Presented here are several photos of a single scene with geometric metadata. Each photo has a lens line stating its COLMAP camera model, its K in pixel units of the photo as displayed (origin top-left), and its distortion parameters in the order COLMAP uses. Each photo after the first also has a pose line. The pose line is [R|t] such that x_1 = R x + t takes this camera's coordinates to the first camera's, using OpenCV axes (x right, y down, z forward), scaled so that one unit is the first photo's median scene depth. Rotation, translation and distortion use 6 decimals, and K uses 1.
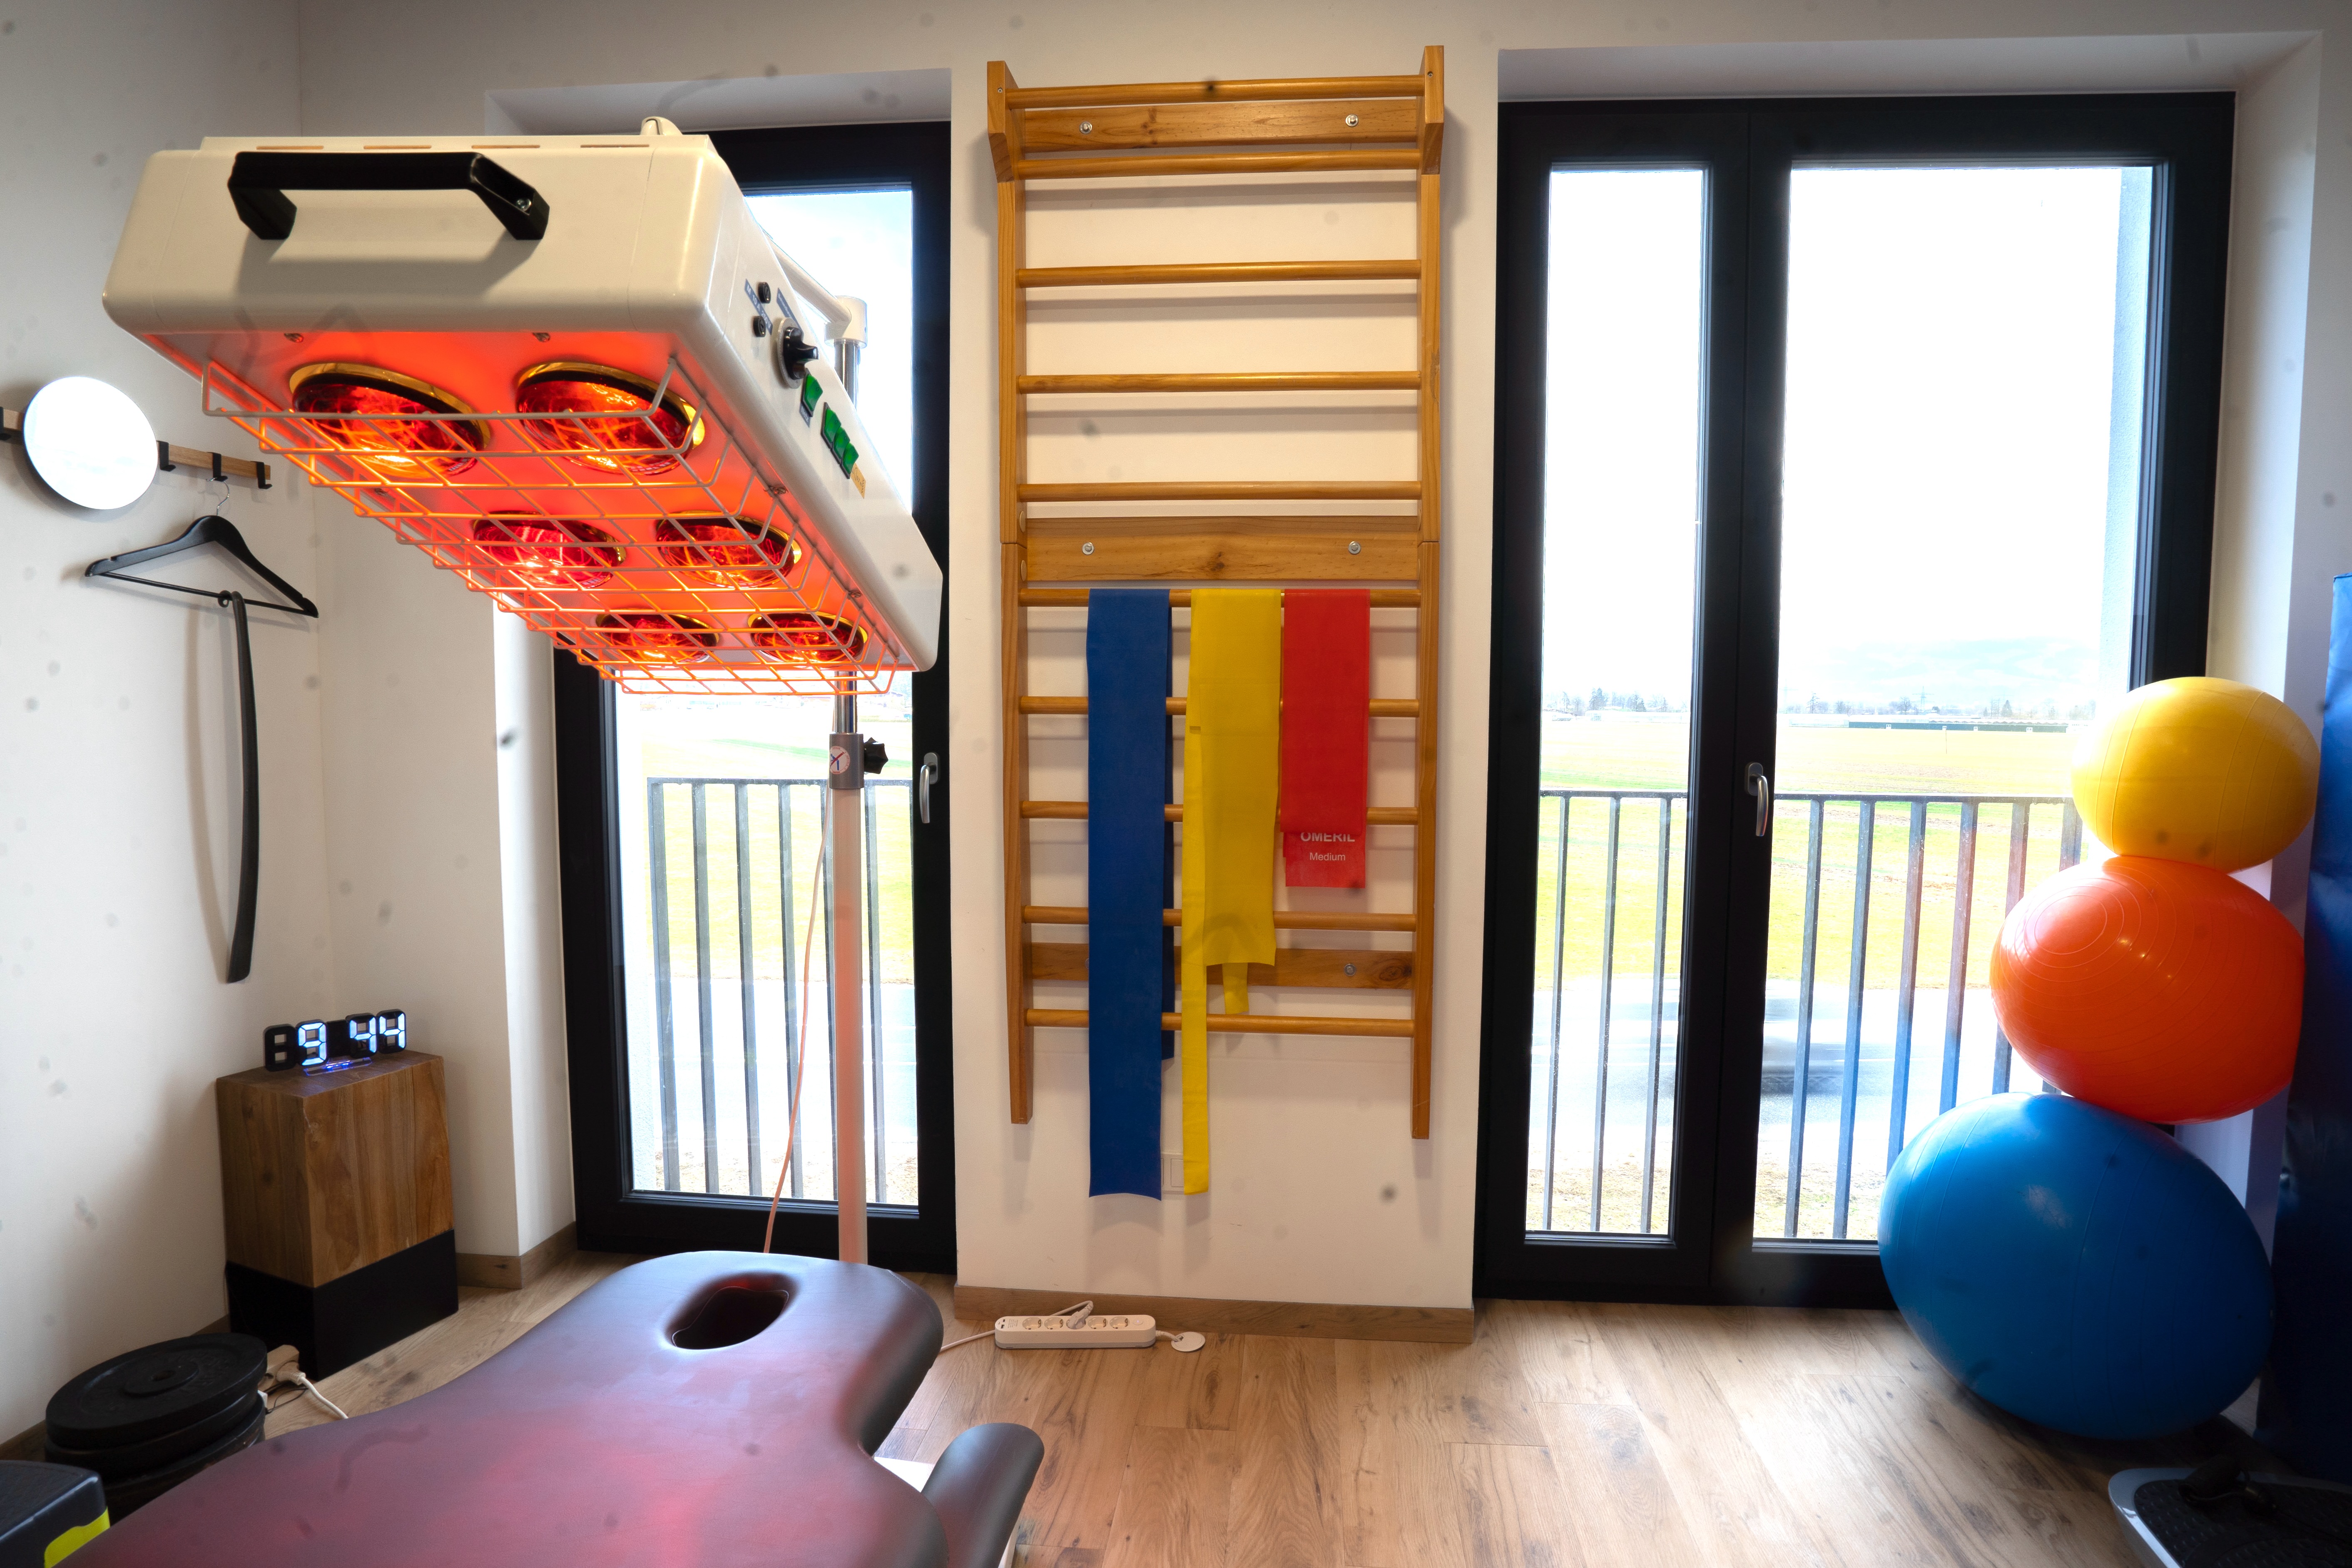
lens RADIAL K [[1126.1, 0, 1176.0], [0, 1126.1, 784.0], [0, 0, 1]] dist [-0.046250, 0.017199]
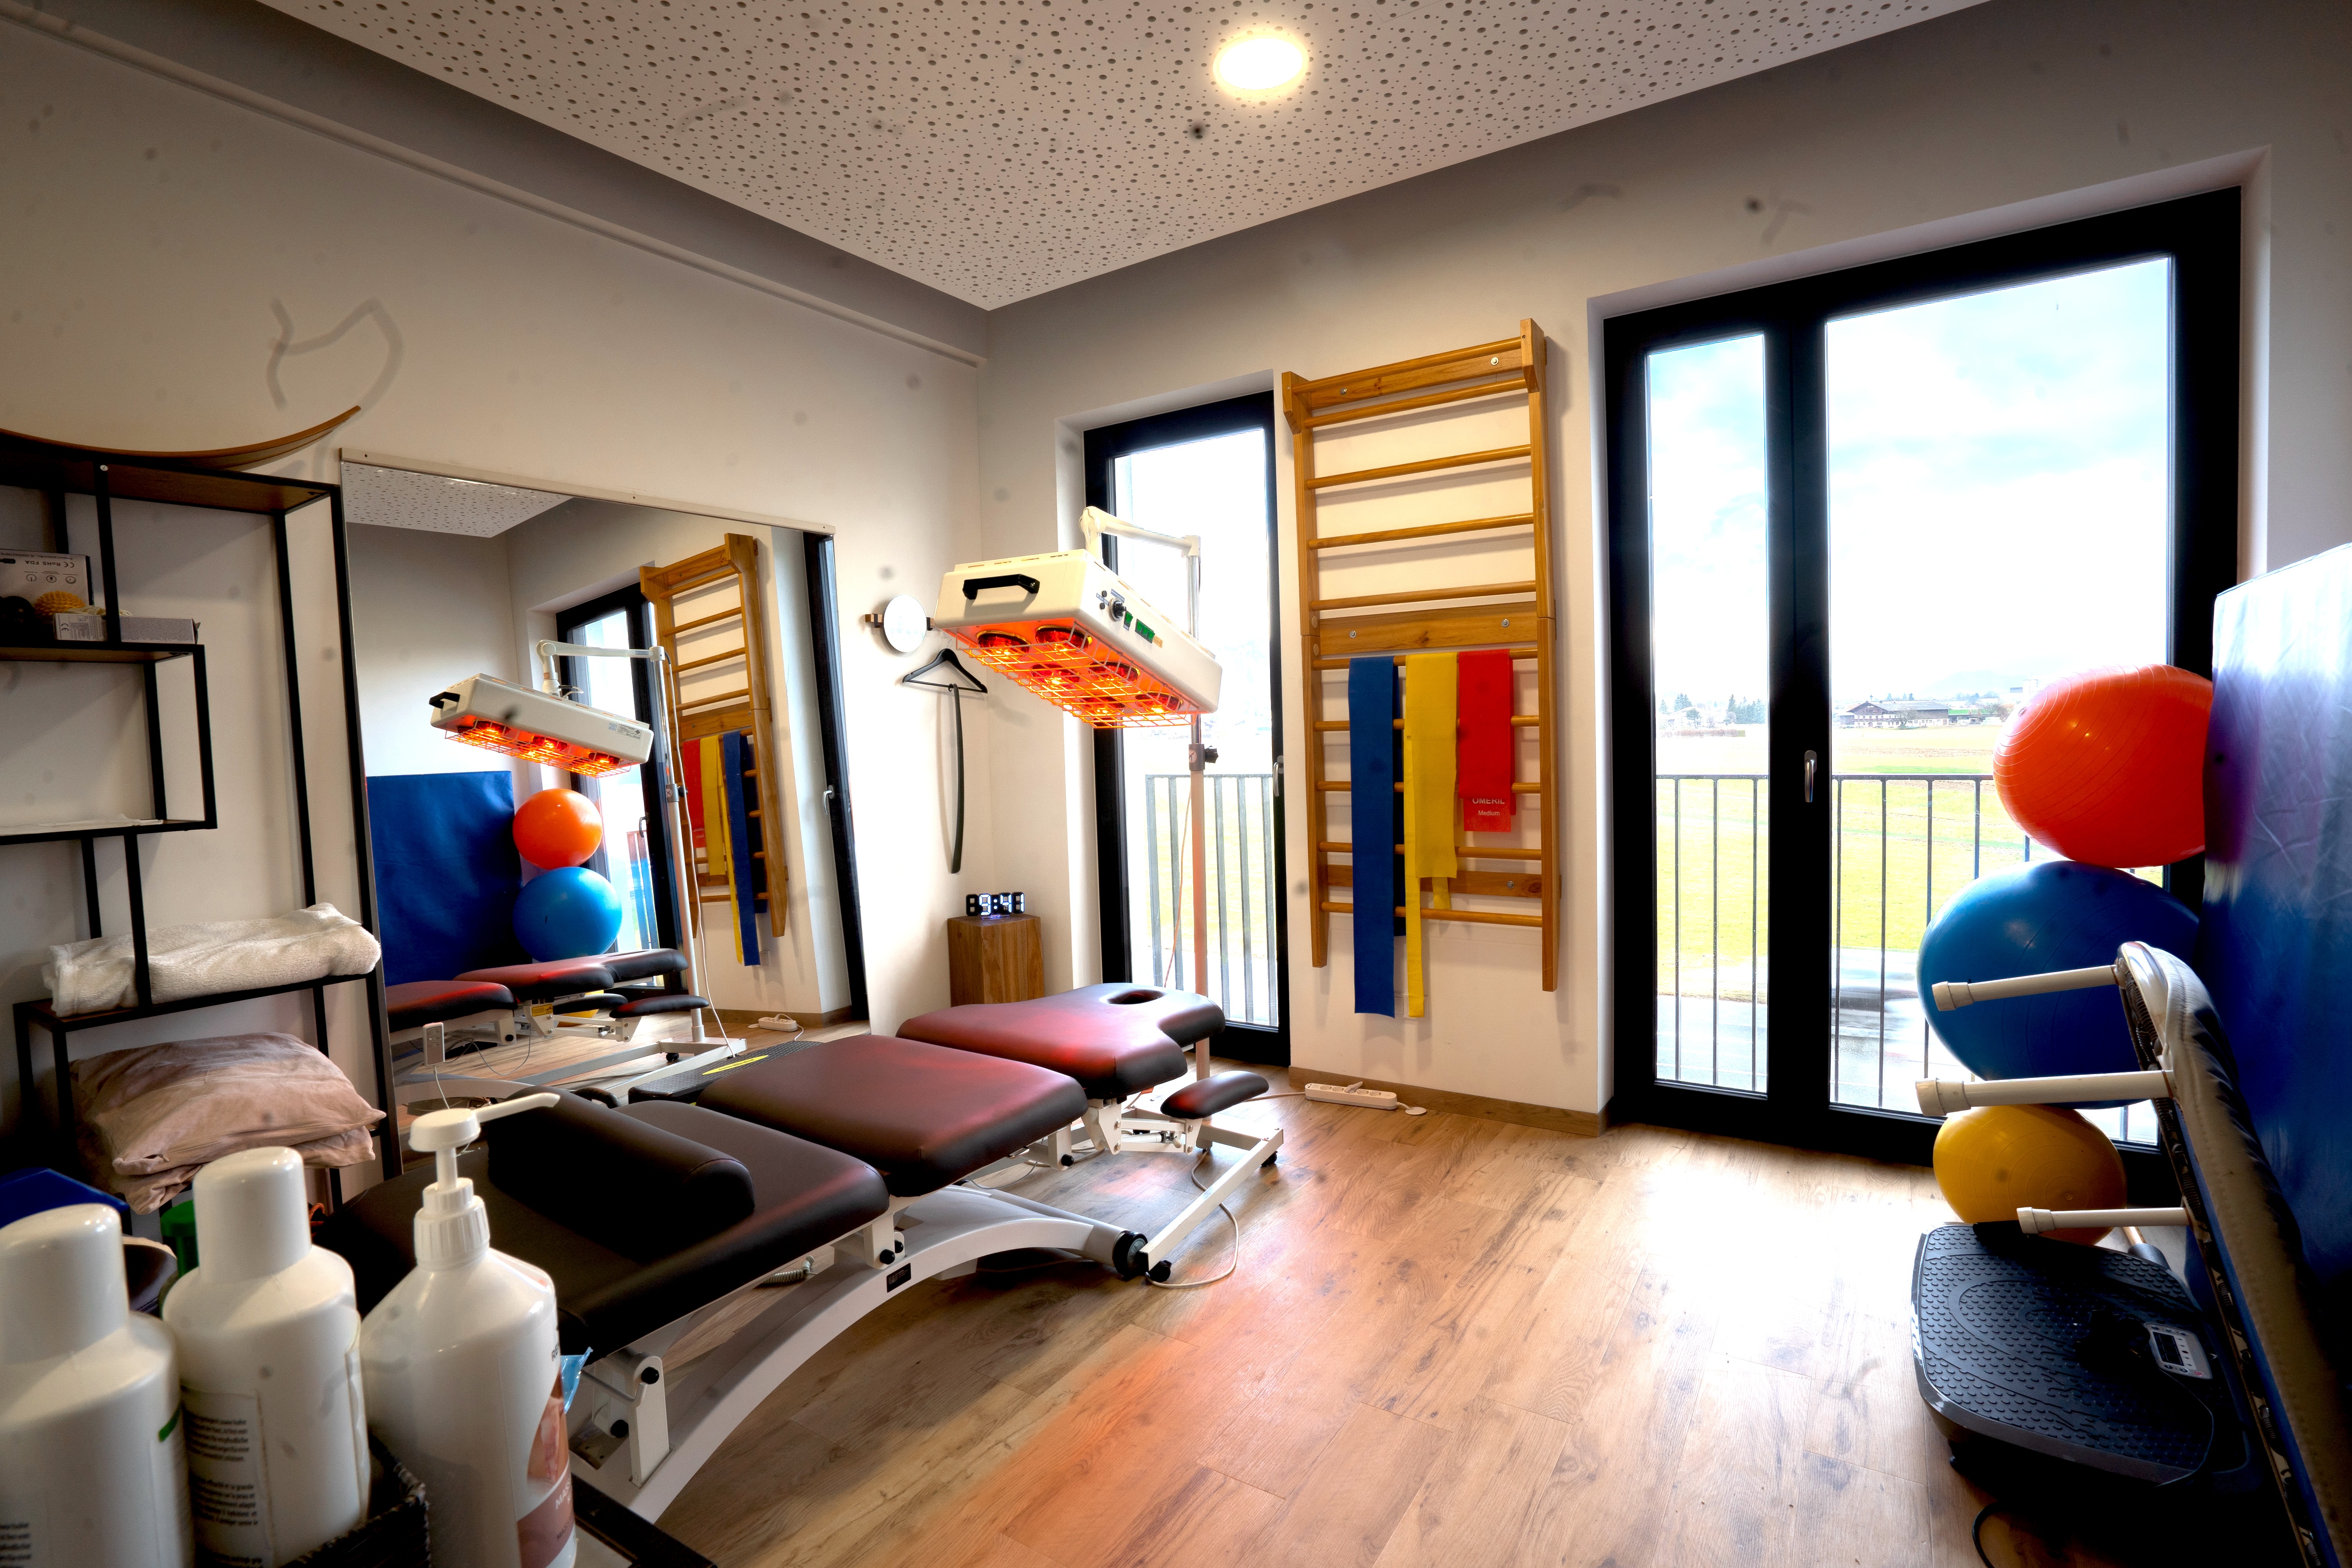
lens RADIAL K [[1102.8, 0, 1169.7], [0, 1102.8, 799.6], [0, 0, 1]] dist [-0.024600, 0.022988]
pose [[0.875774, -0.001985, -0.482718, 0.492921], [-0.000717, 0.999985, -0.005414, 0.053056], [0.482721, 0.005087, 0.875759, -0.614688]]
